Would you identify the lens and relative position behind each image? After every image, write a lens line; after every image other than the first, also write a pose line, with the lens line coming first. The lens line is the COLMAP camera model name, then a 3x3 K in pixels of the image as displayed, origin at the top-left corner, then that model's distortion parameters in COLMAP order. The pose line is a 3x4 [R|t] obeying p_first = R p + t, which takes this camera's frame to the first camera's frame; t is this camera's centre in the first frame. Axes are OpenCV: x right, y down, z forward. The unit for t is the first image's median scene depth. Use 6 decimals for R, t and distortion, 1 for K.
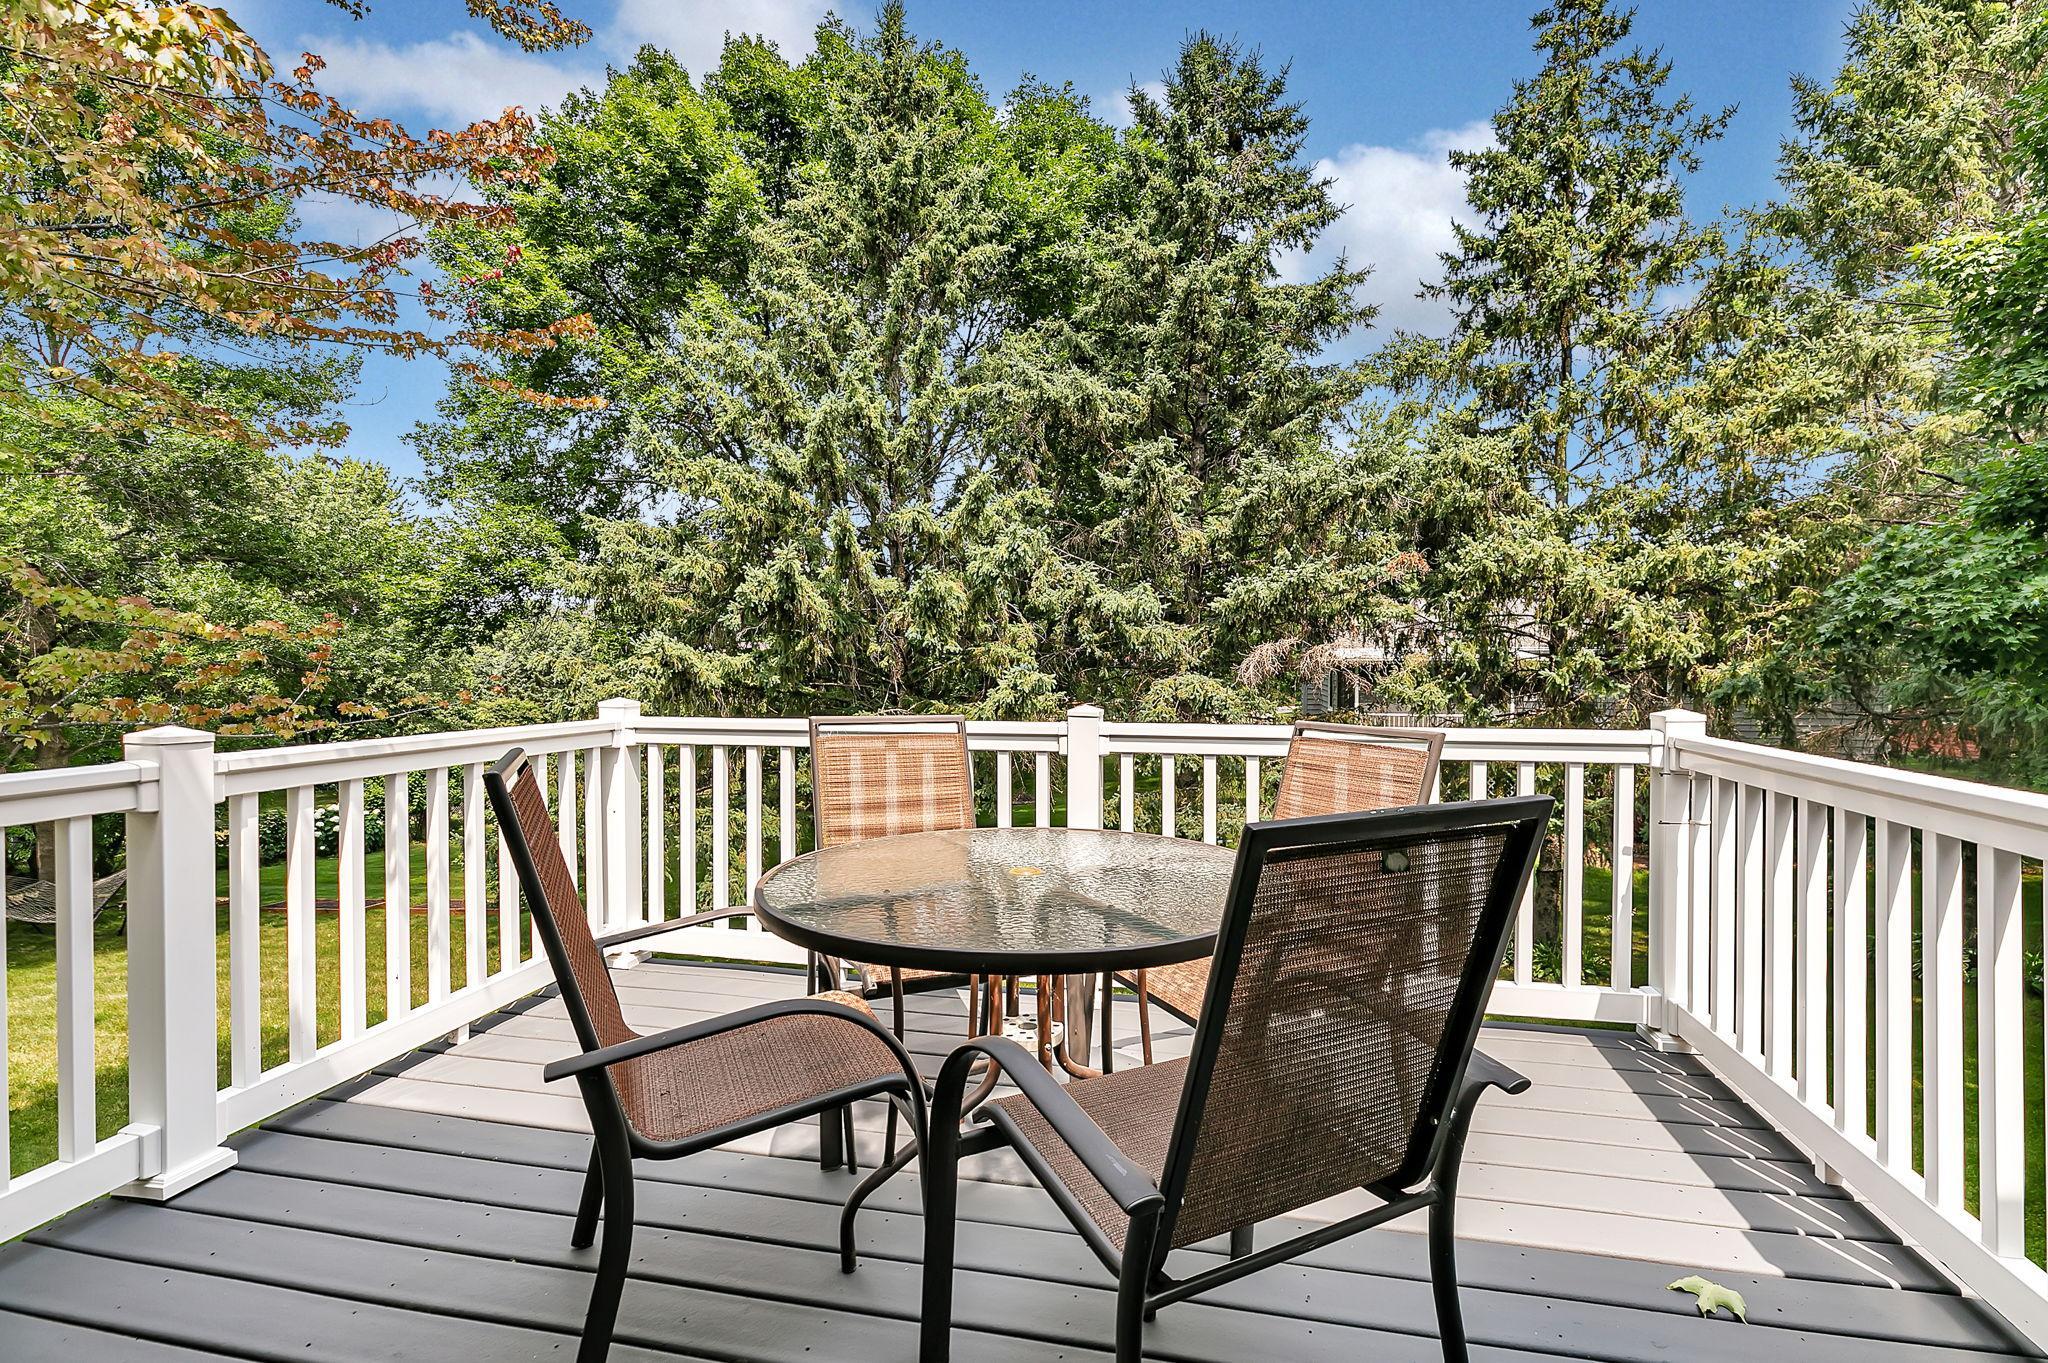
lens RADIAL K [[943.6, 0, 1036.7], [0, 943.6, 696.2], [0, 0, 1]] dist [0.000850, -0.000029]
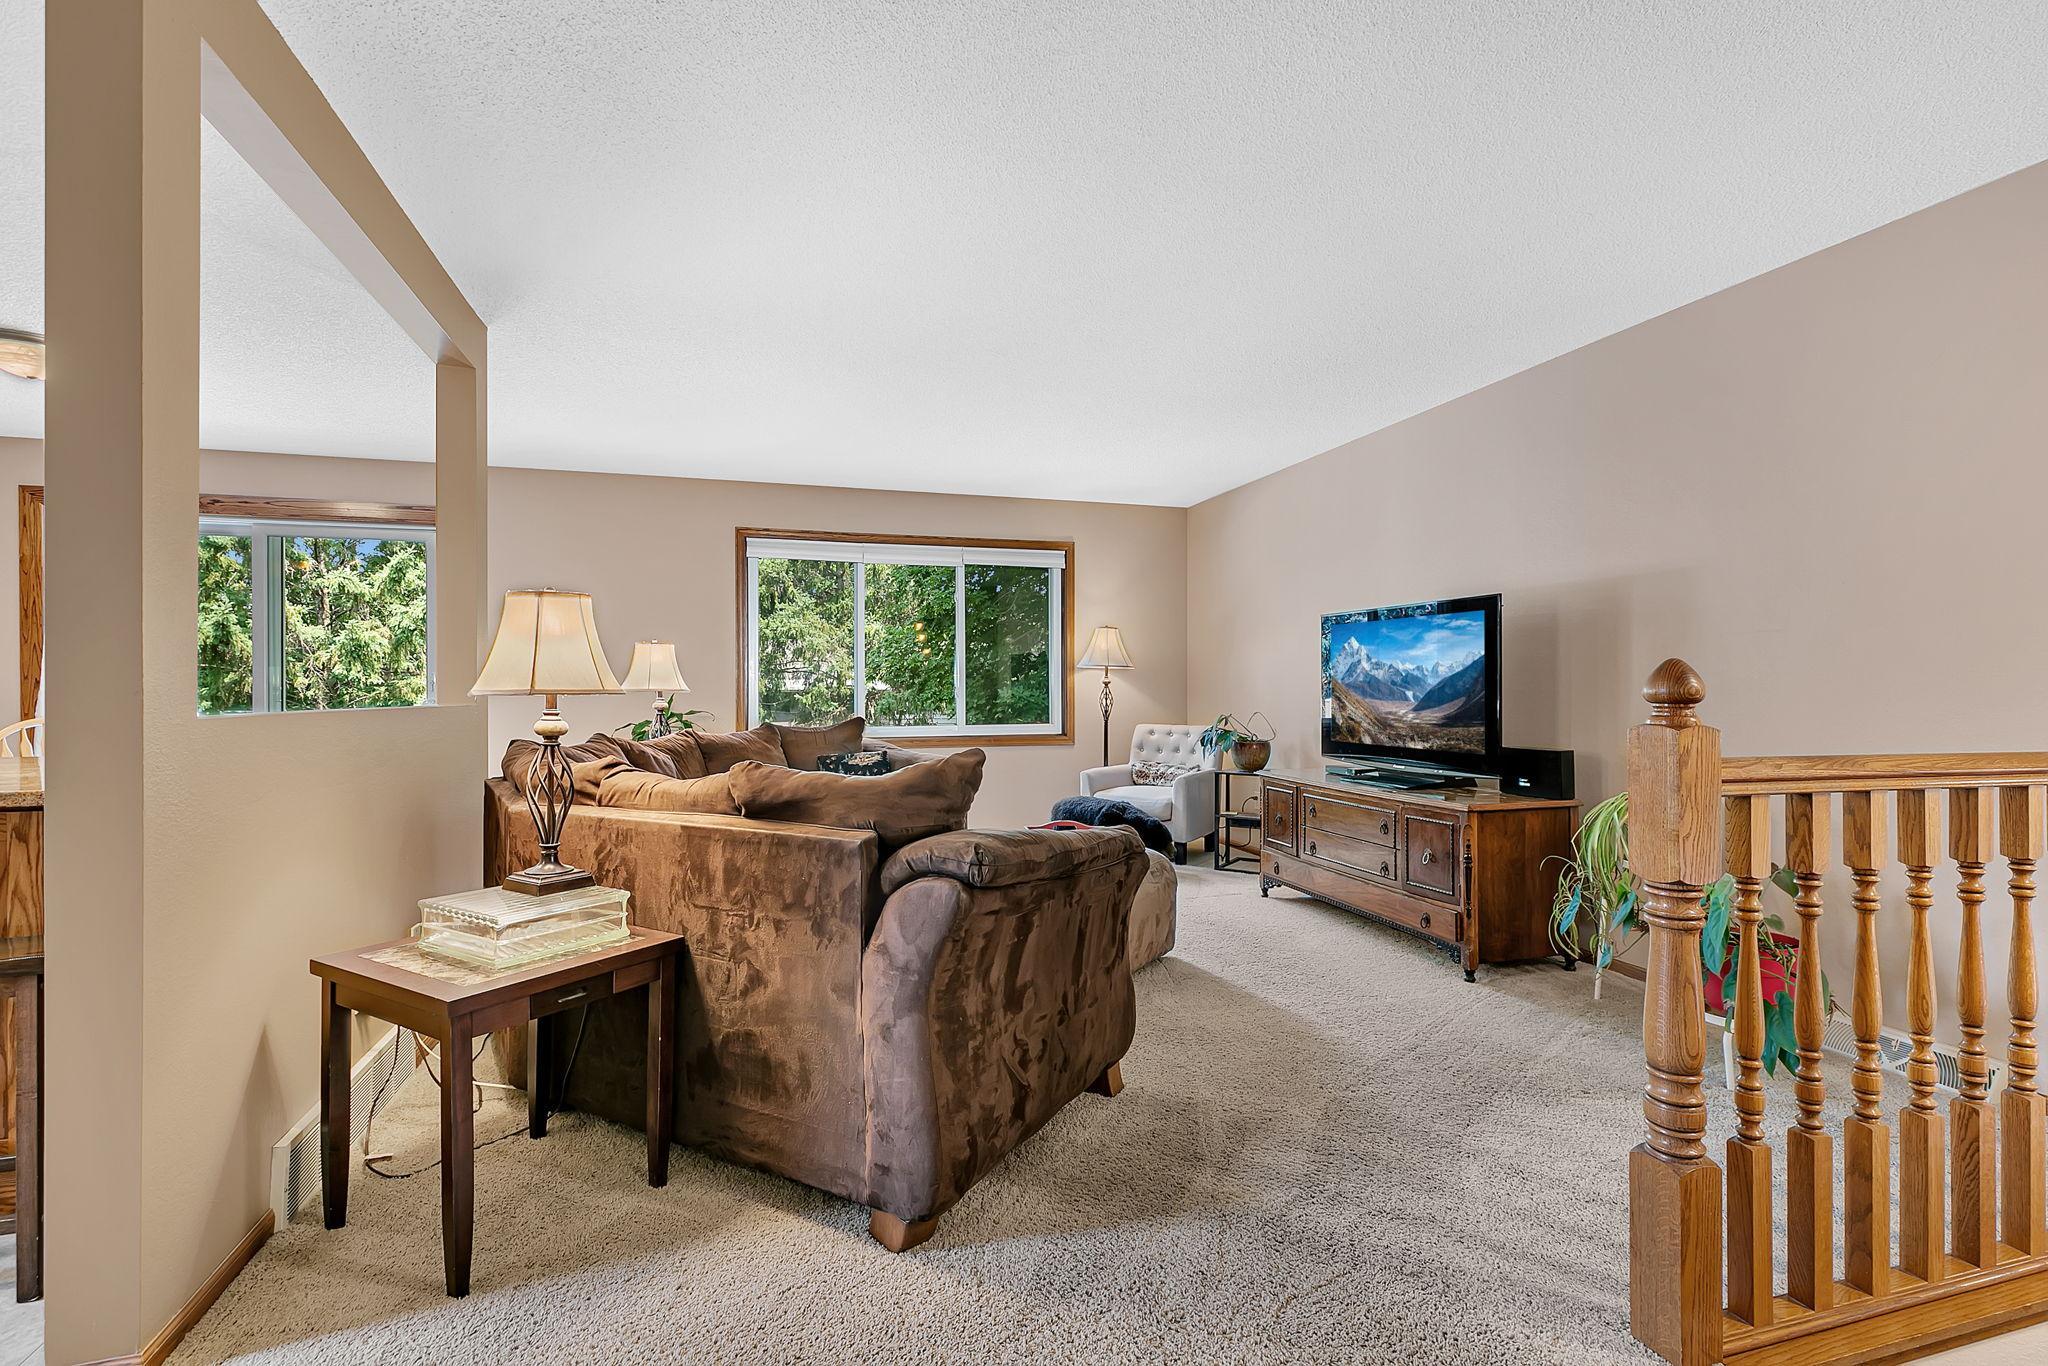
lens RADIAL K [[943.6, 0, 1036.7], [0, 943.6, 697.7], [0, 0, 1]] dist [0.000850, -0.000029]
pose [[0.870284, -0.005434, 0.492520, 0.066795], [0.023103, 0.999289, -0.029798, 0.034048], [-0.492008, 0.037311, 0.869791, -0.622533]]
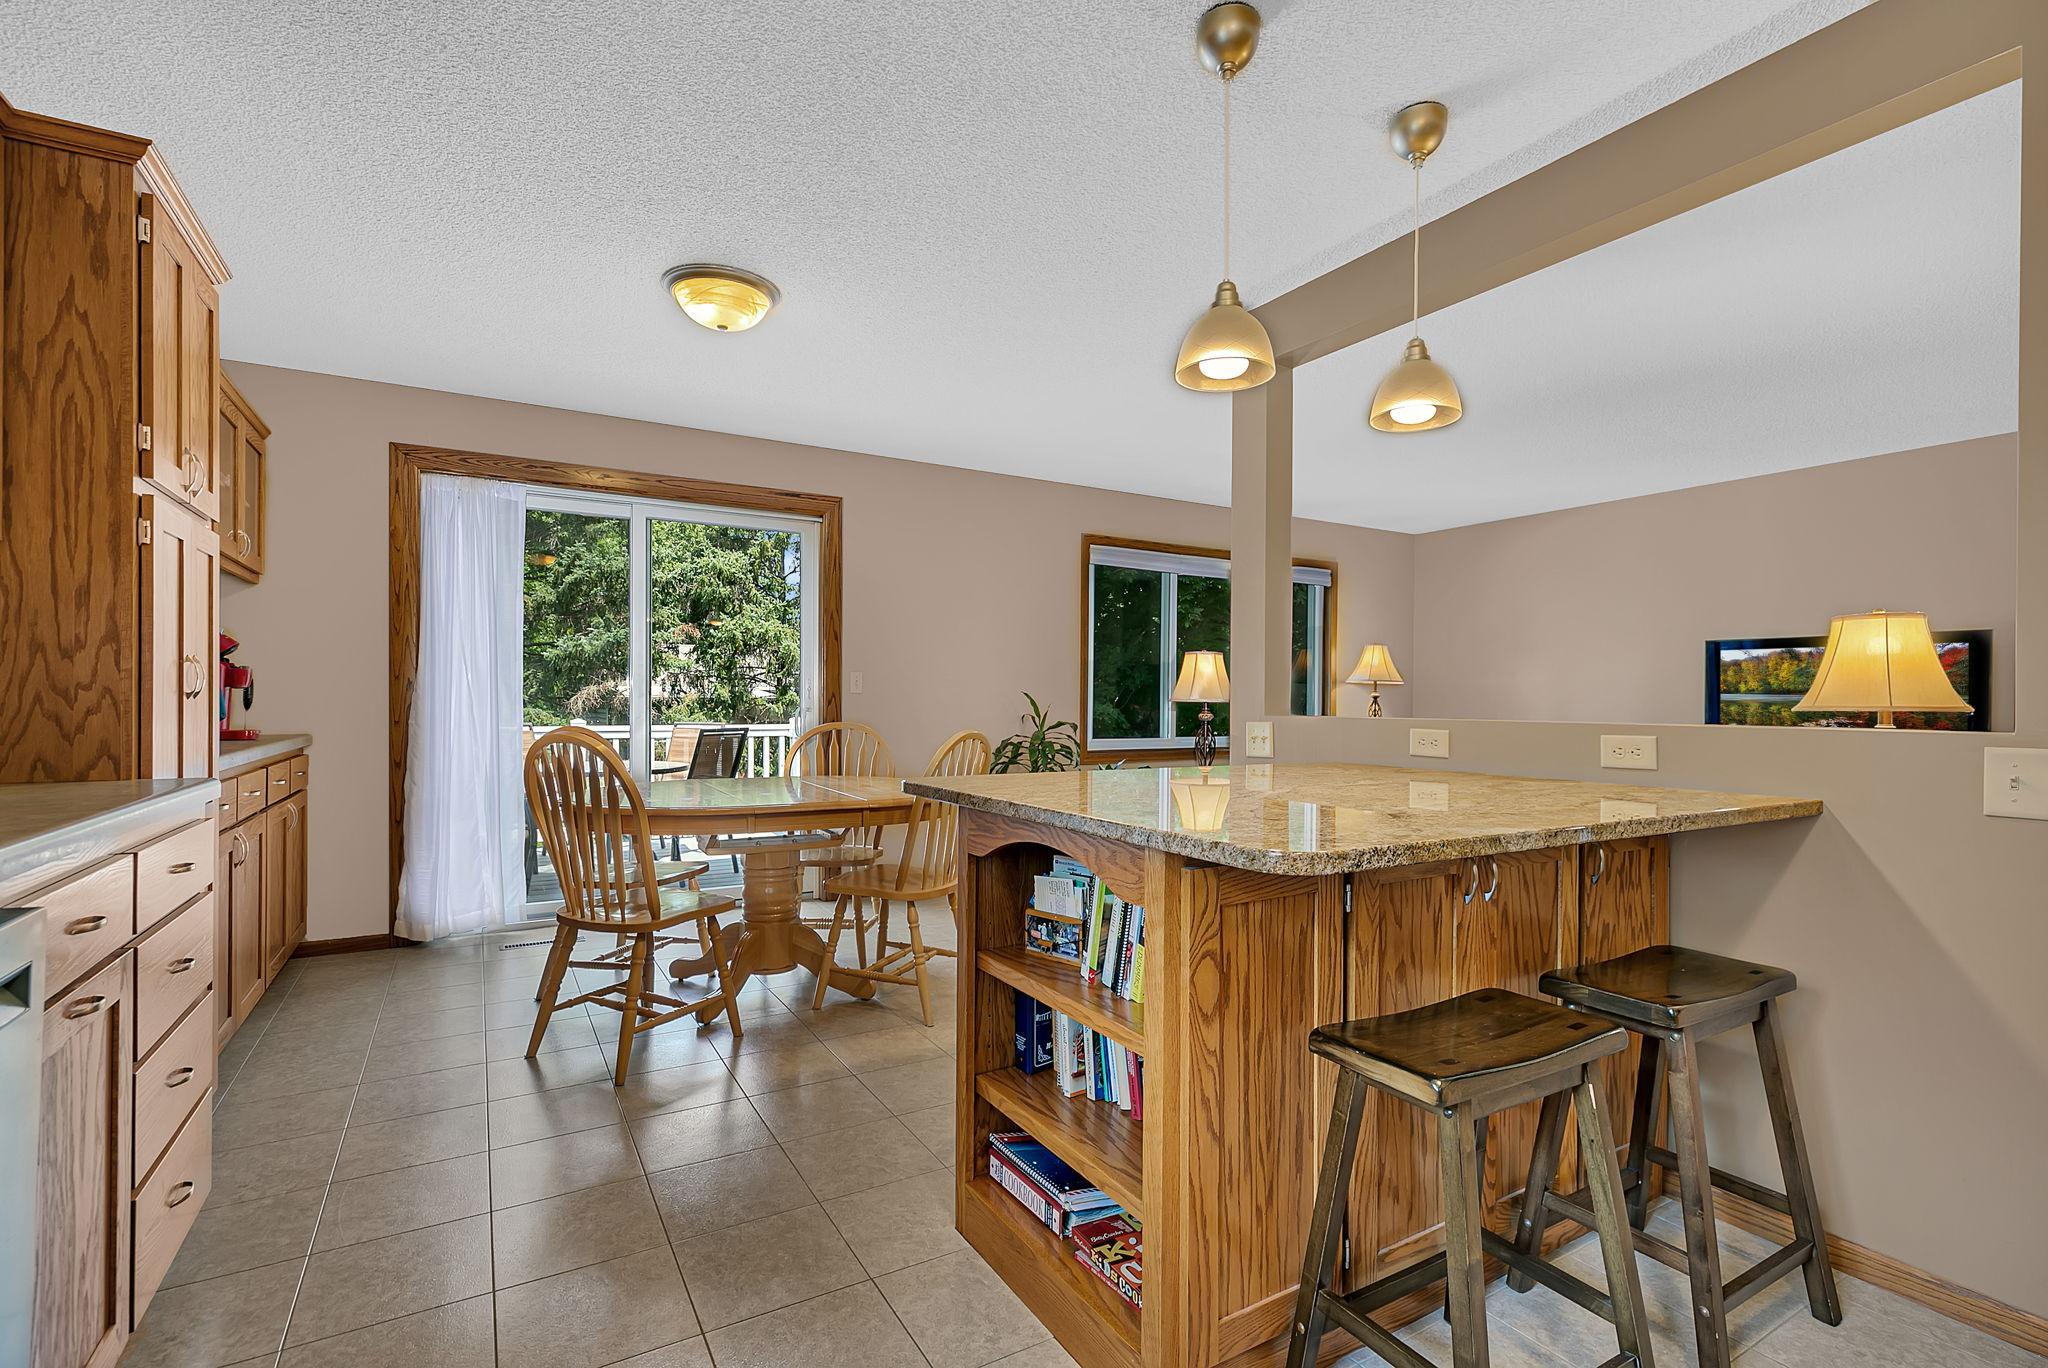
lens RADIAL K [[943.6, 0, 1036.7], [0, 943.6, 698.7], [0, 0, 1]] dist [0.000850, -0.000029]
pose [[0.738931, 0.008830, 0.673724, -0.185366], [0.019494, 0.999215, -0.034477, 0.026213], [-0.673500, 0.038609, 0.738179, -0.441605]]
